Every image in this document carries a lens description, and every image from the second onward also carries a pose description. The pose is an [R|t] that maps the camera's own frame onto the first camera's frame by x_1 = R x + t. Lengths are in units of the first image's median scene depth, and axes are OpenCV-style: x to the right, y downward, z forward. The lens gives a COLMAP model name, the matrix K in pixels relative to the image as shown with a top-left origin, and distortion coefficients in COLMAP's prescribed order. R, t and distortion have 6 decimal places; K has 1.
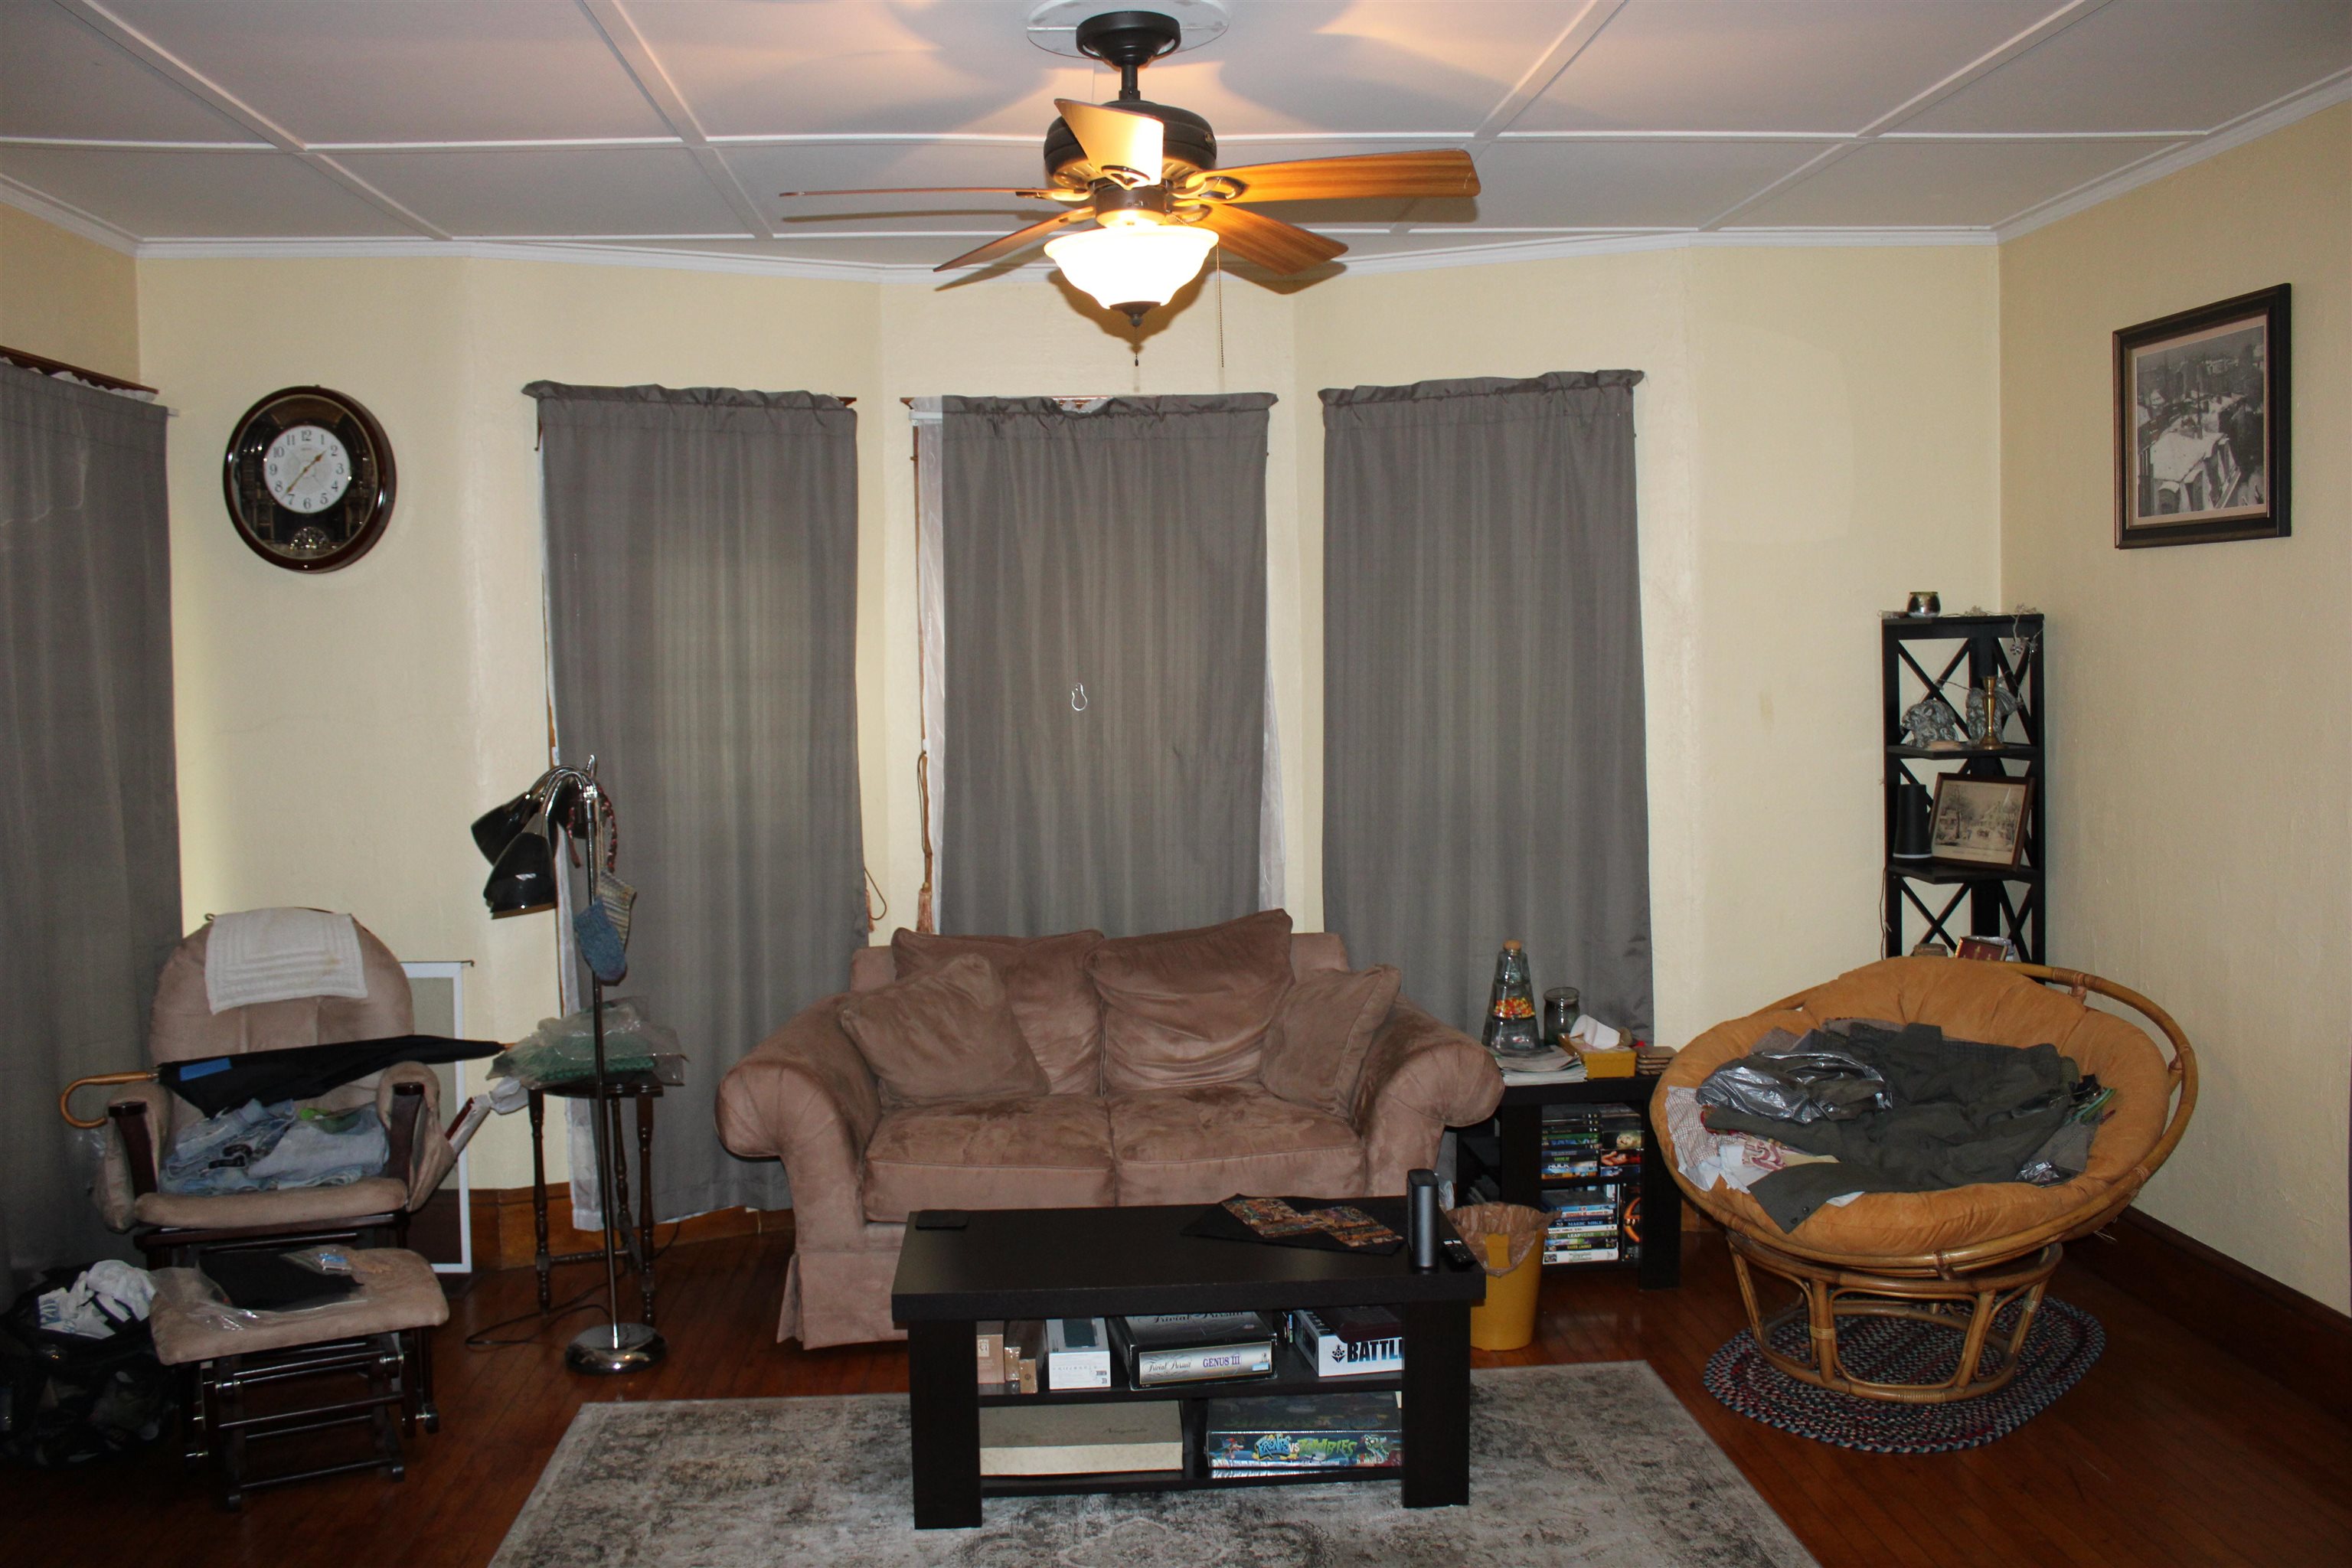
lens RADIAL K [[1975.6, 0, 1171.9], [0, 1975.6, 789.7], [0, 0, 1]] dist [-0.171858, 0.172131]
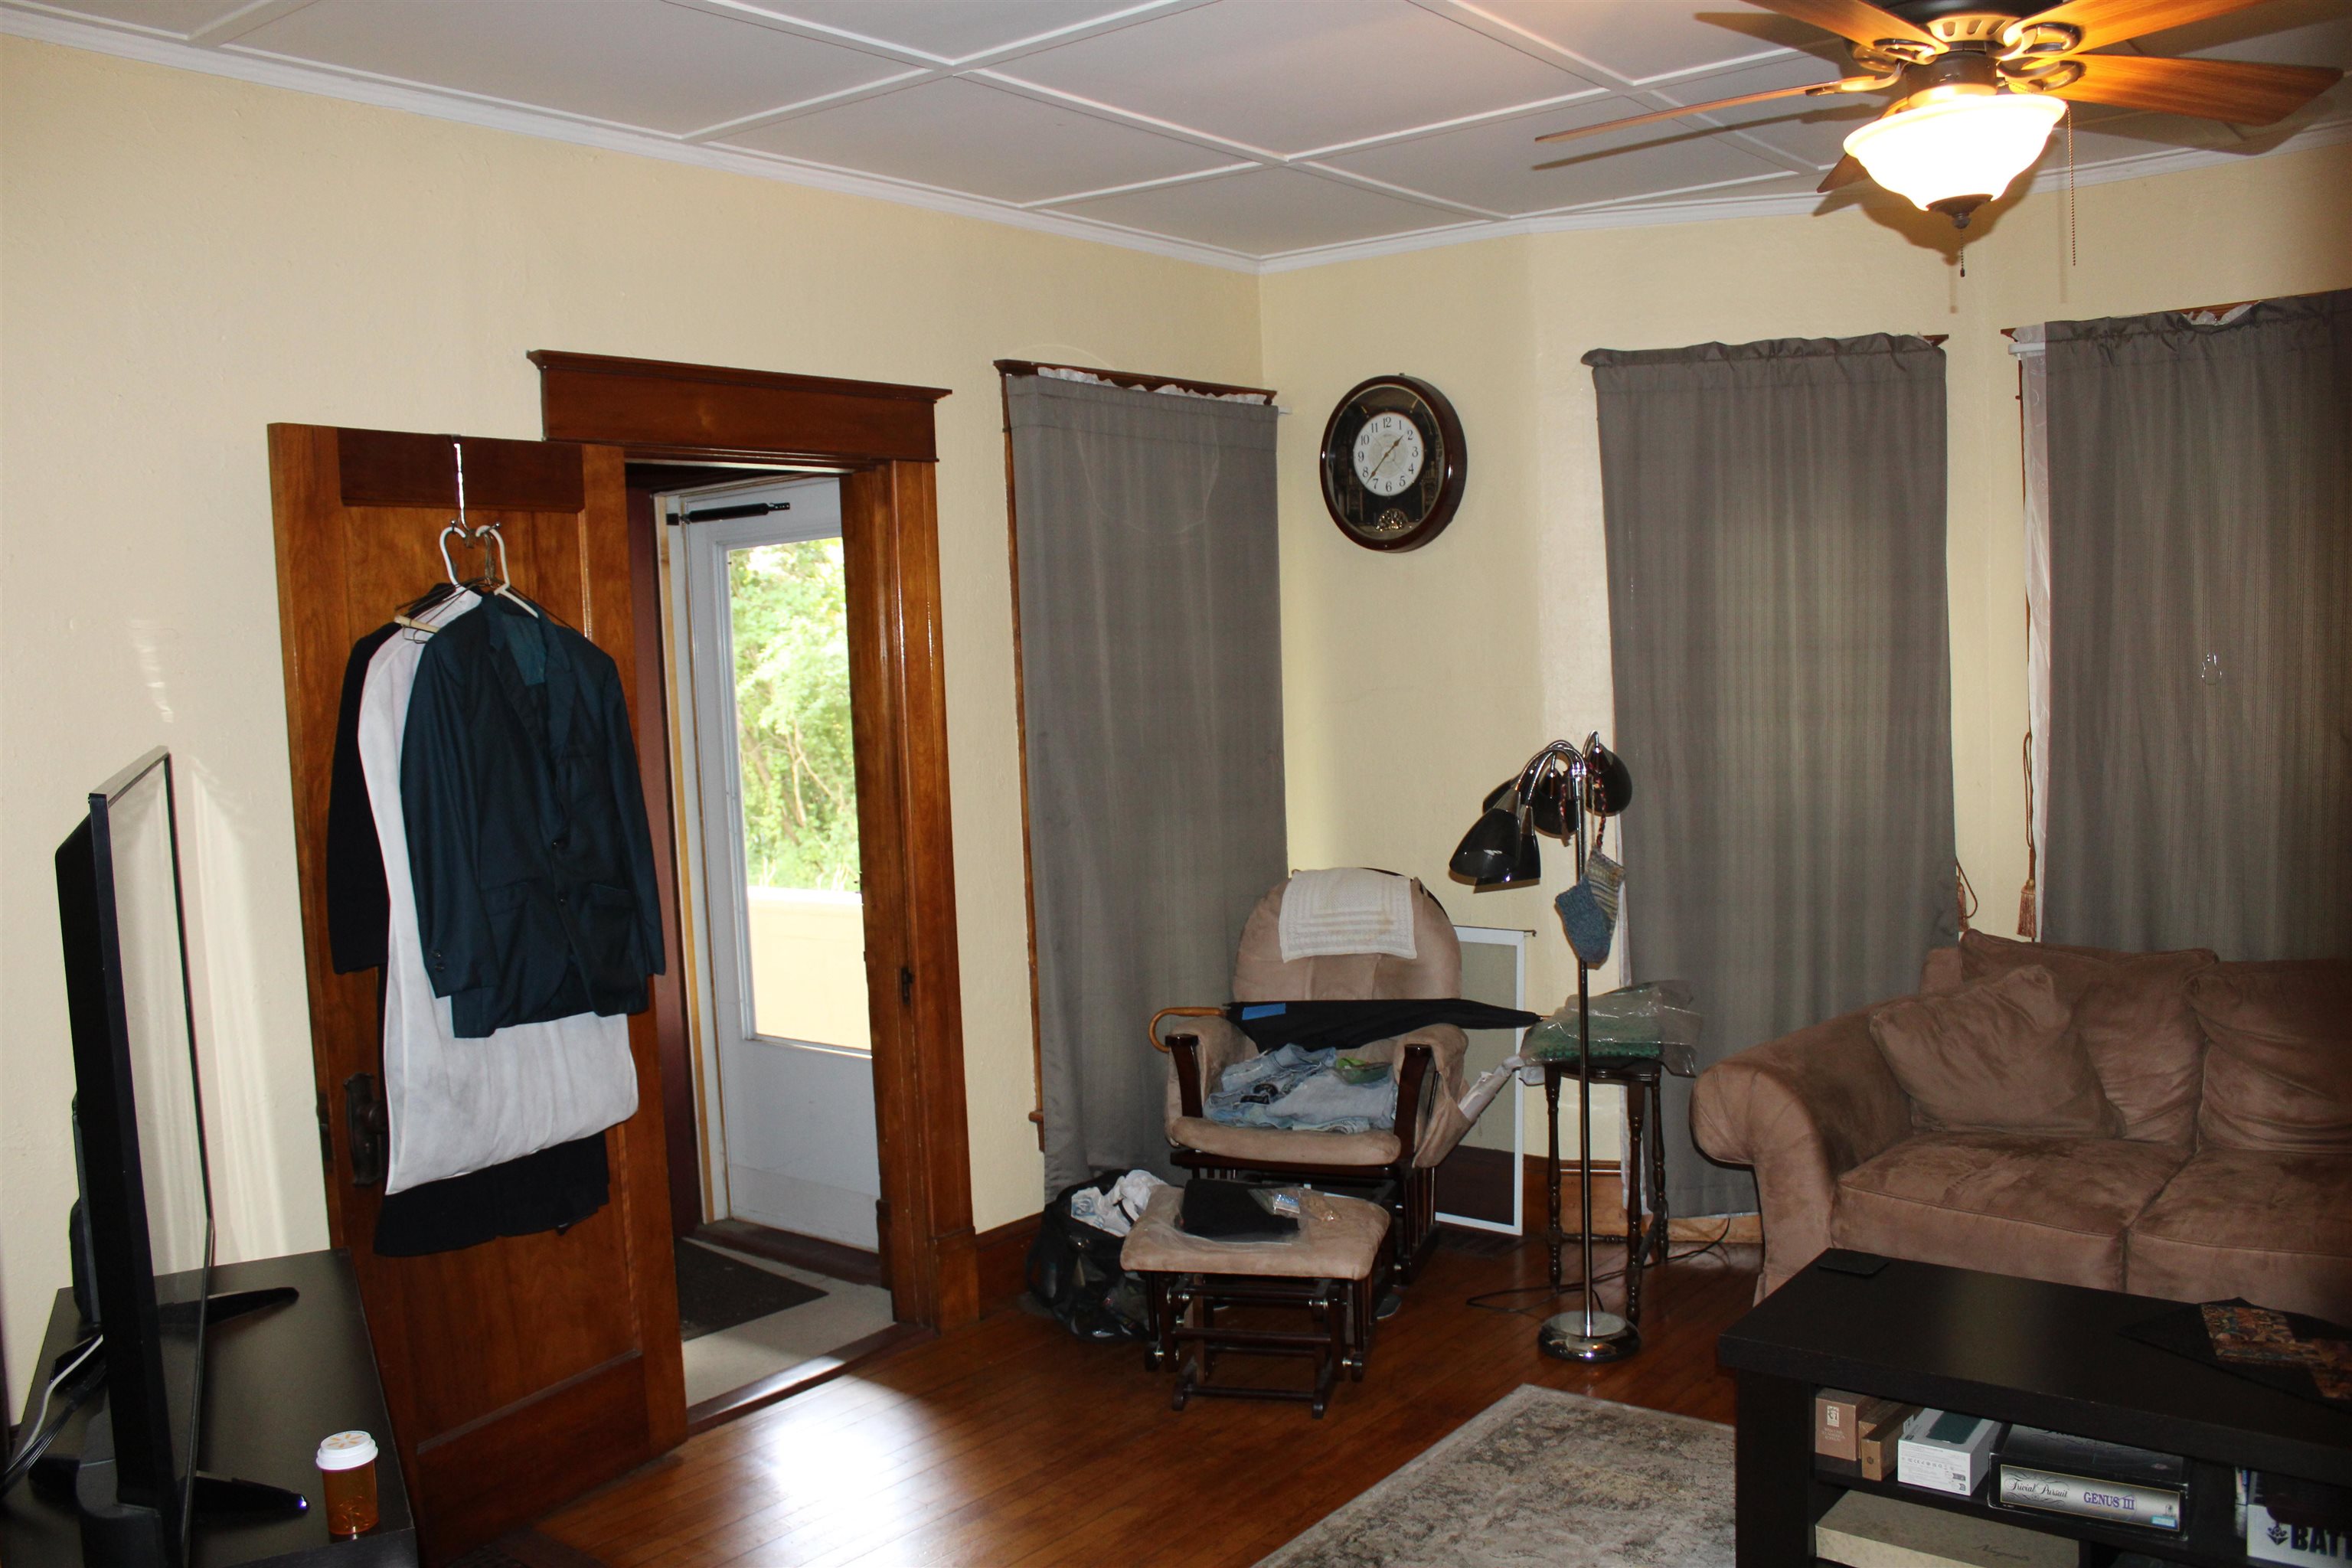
lens RADIAL K [[1975.6, 0, 1171.9], [0, 1975.6, 789.7], [0, 0, 1]] dist [-0.171858, 0.172131]
pose [[0.734030, 0.035148, -0.678207, 0.201033], [-0.019894, 0.999344, 0.030259, -0.013020], [0.678826, -0.008719, 0.734248, 0.124550]]
